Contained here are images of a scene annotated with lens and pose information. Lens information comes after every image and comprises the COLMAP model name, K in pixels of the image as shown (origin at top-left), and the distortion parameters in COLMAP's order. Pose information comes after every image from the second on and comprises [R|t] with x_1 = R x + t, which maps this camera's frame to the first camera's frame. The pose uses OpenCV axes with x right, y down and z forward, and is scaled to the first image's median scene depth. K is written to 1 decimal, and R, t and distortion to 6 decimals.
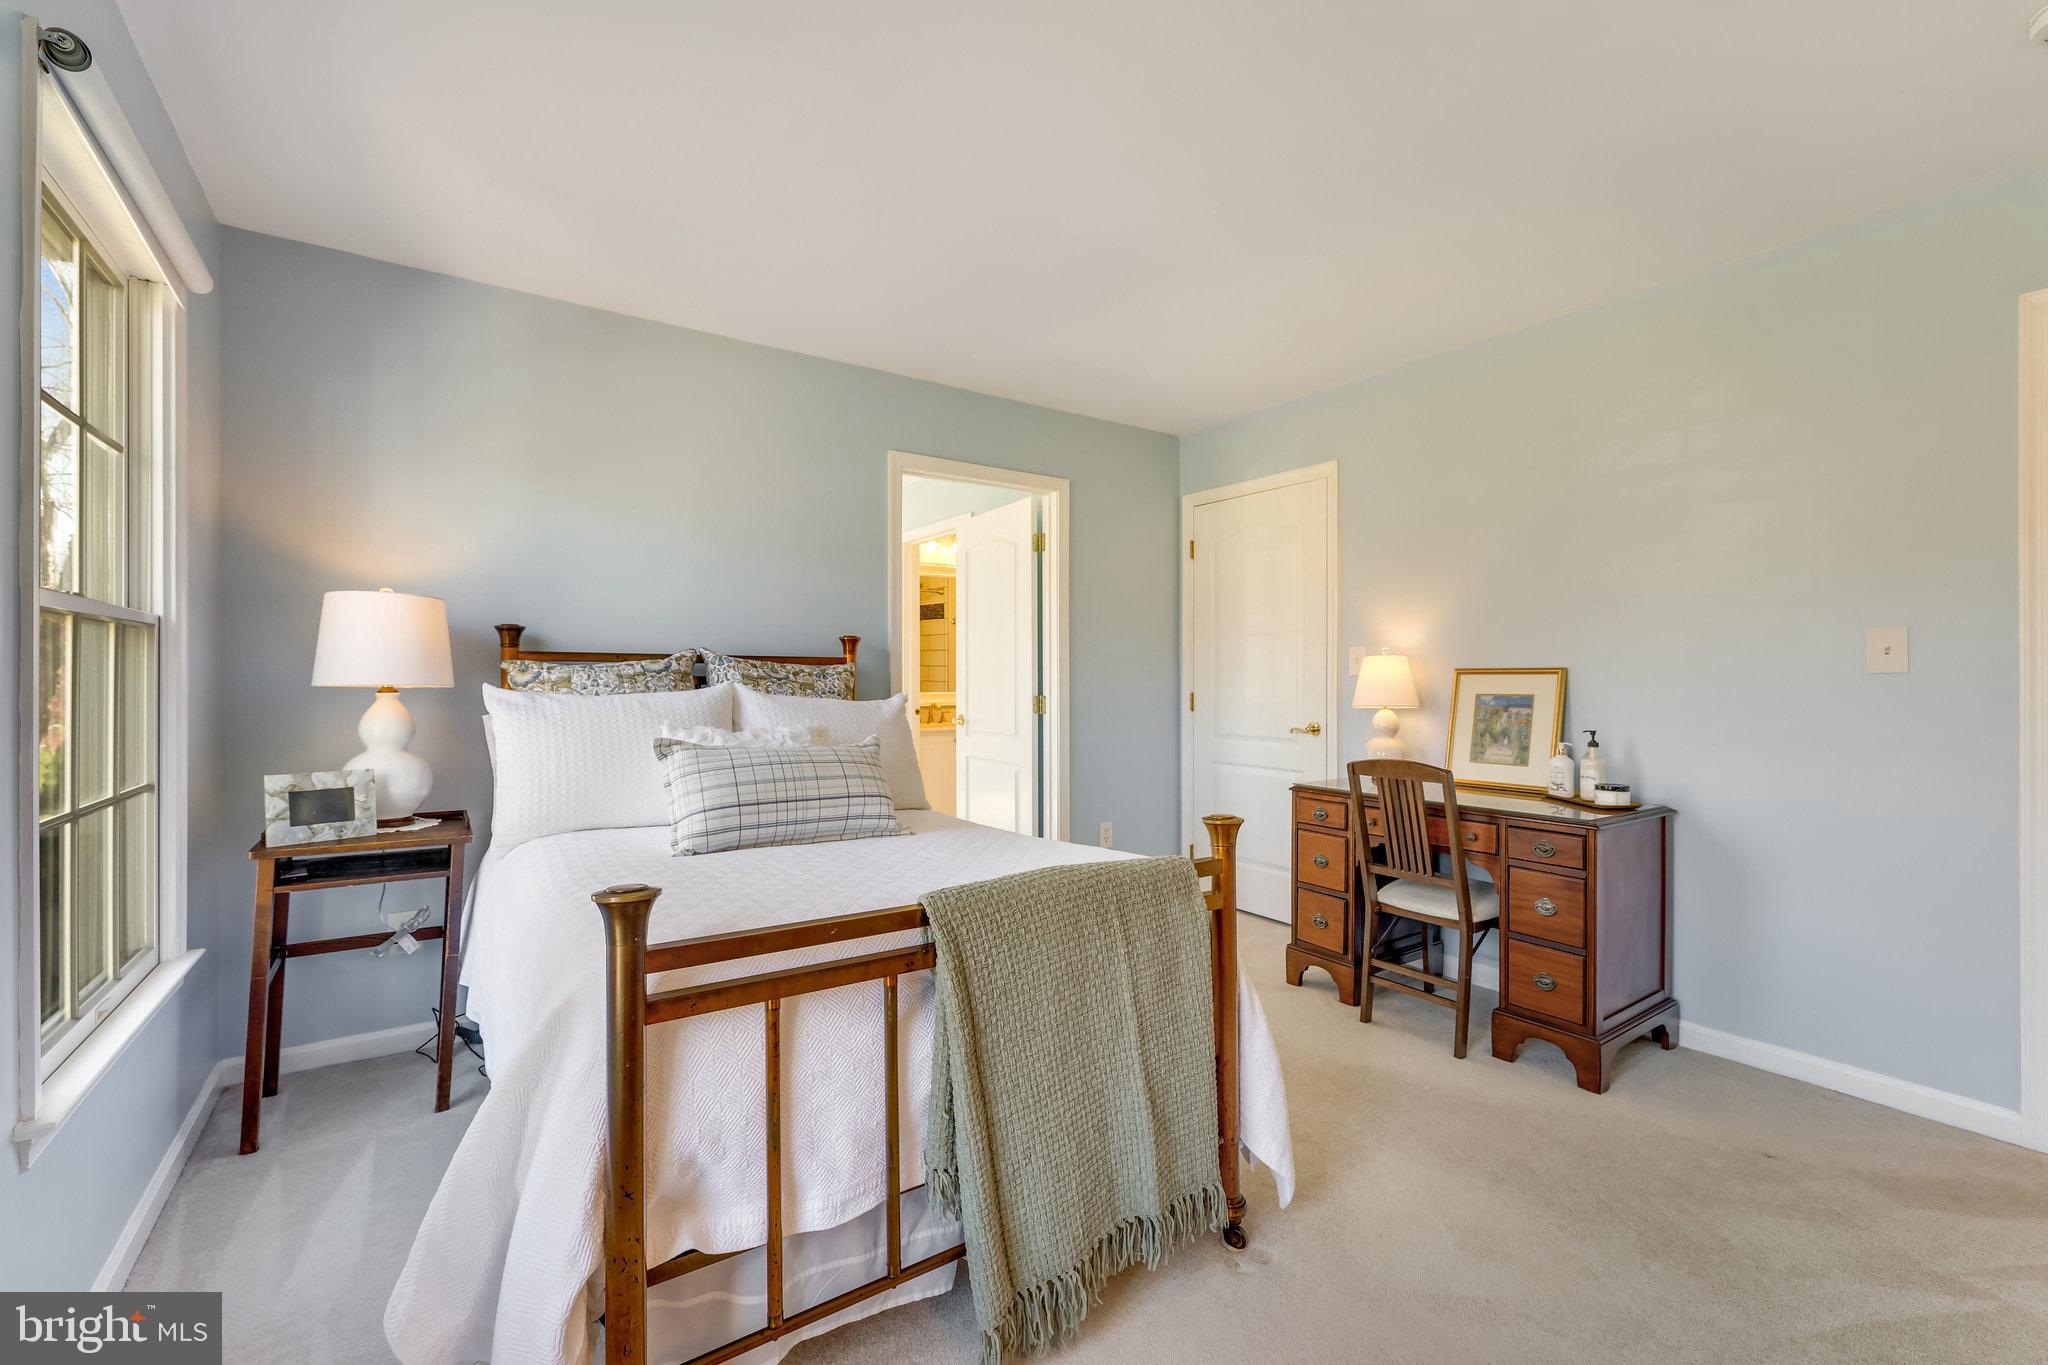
lens RADIAL K [[881.8, 0, 1026.3], [0, 881.8, 678.4], [0, 0, 1]] dist [0.001524, 0.000014]
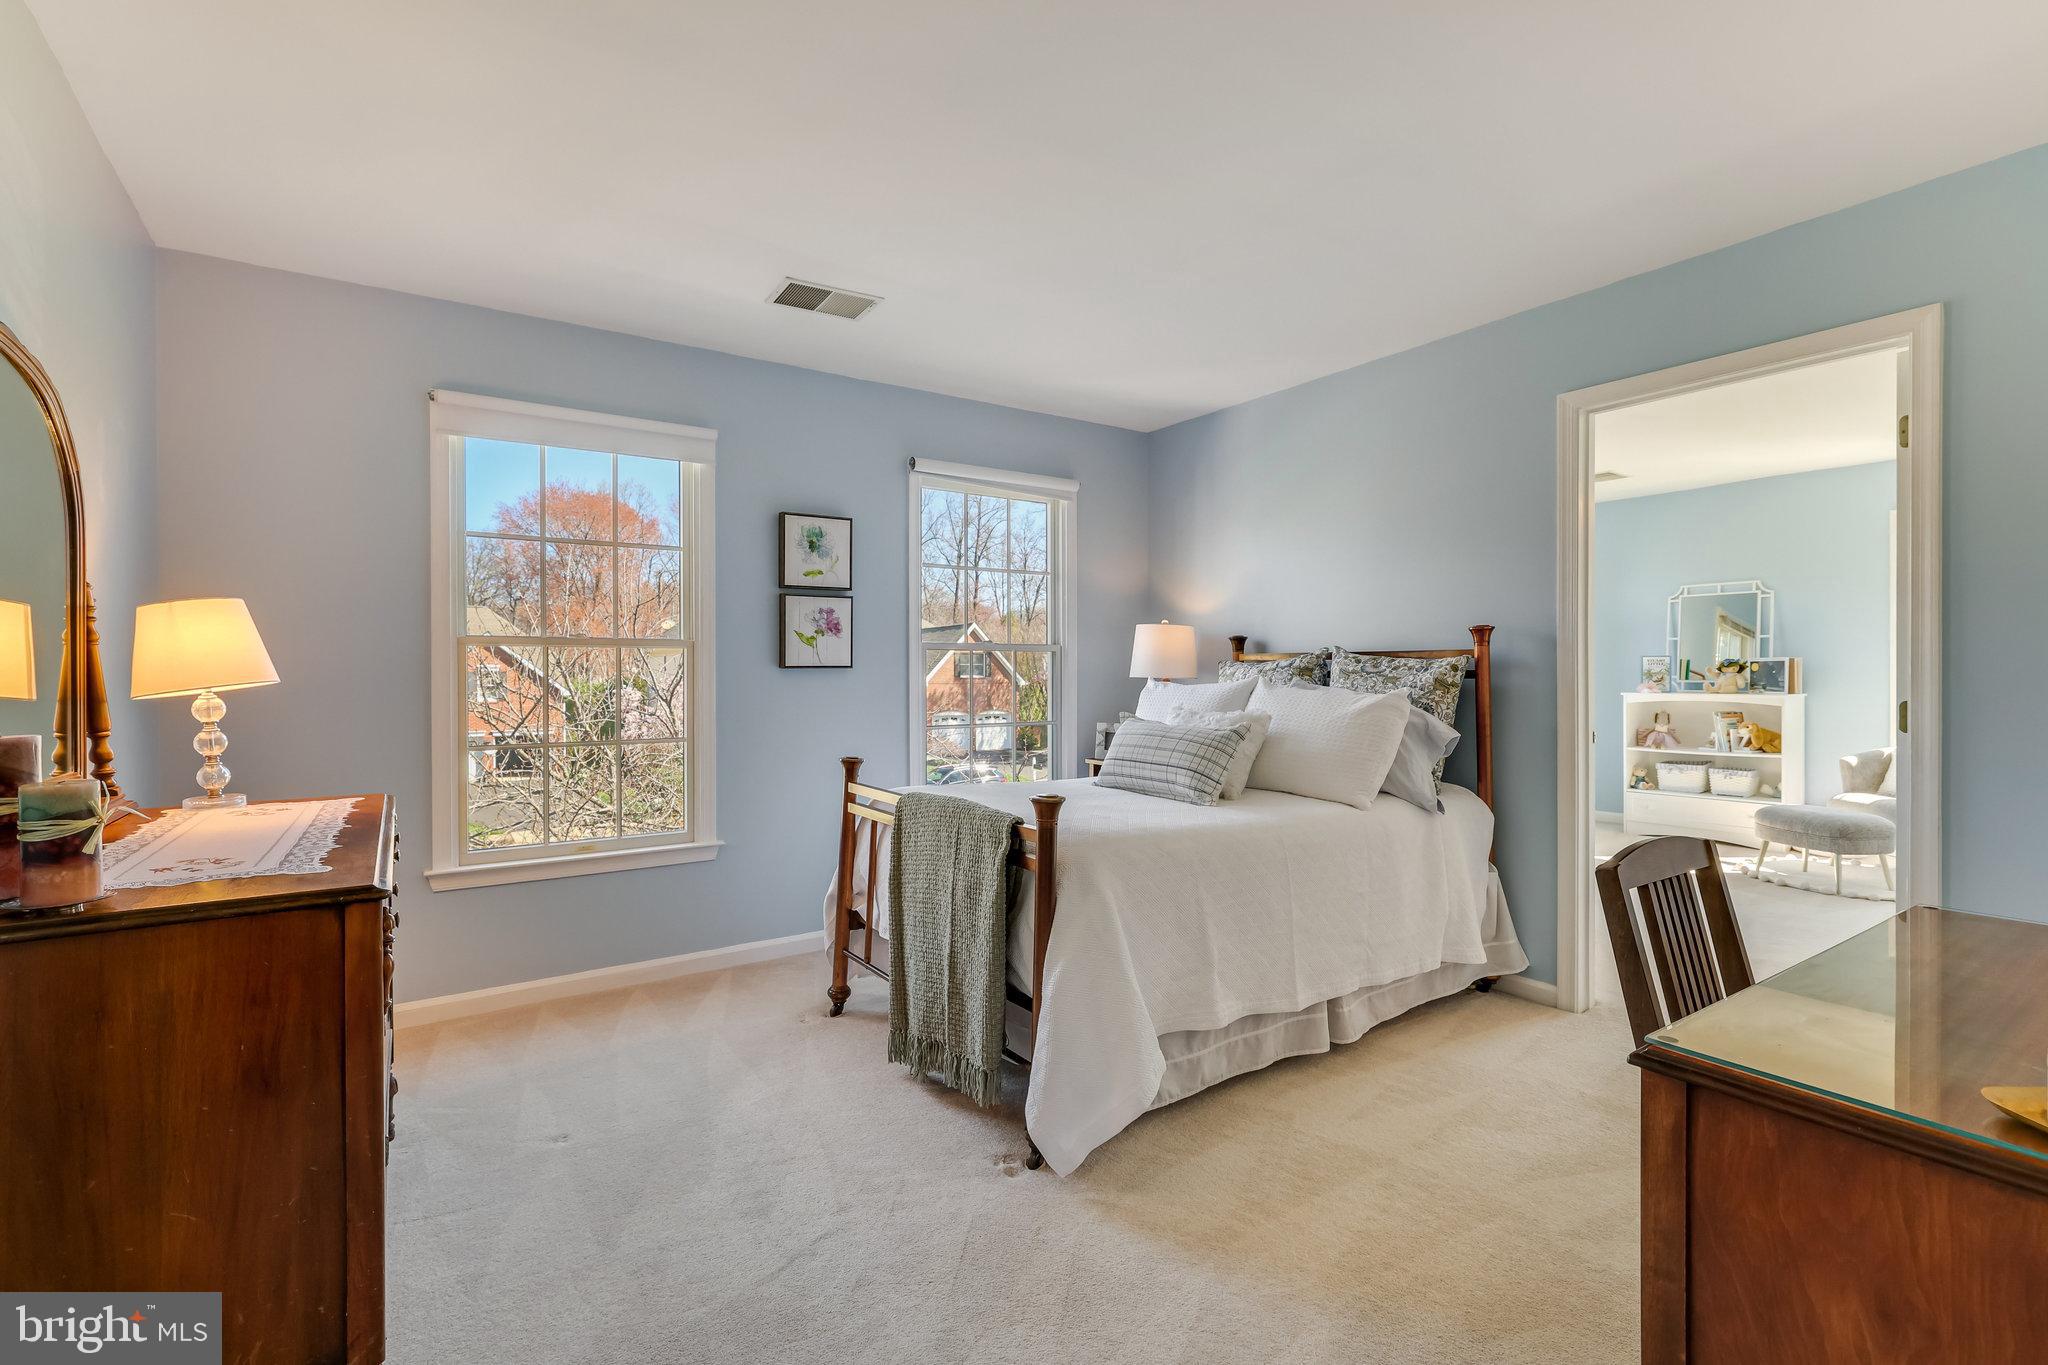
lens RADIAL K [[881.8, 0, 1020.3], [0, 881.8, 676.0], [0, 0, 1]] dist [0.001524, 0.000014]
pose [[-0.004493, 0.006338, -0.999970, 0.830599], [-0.001560, 0.999979, 0.006345, -0.001224], [0.999989, 0.001588, -0.004483, 0.622837]]
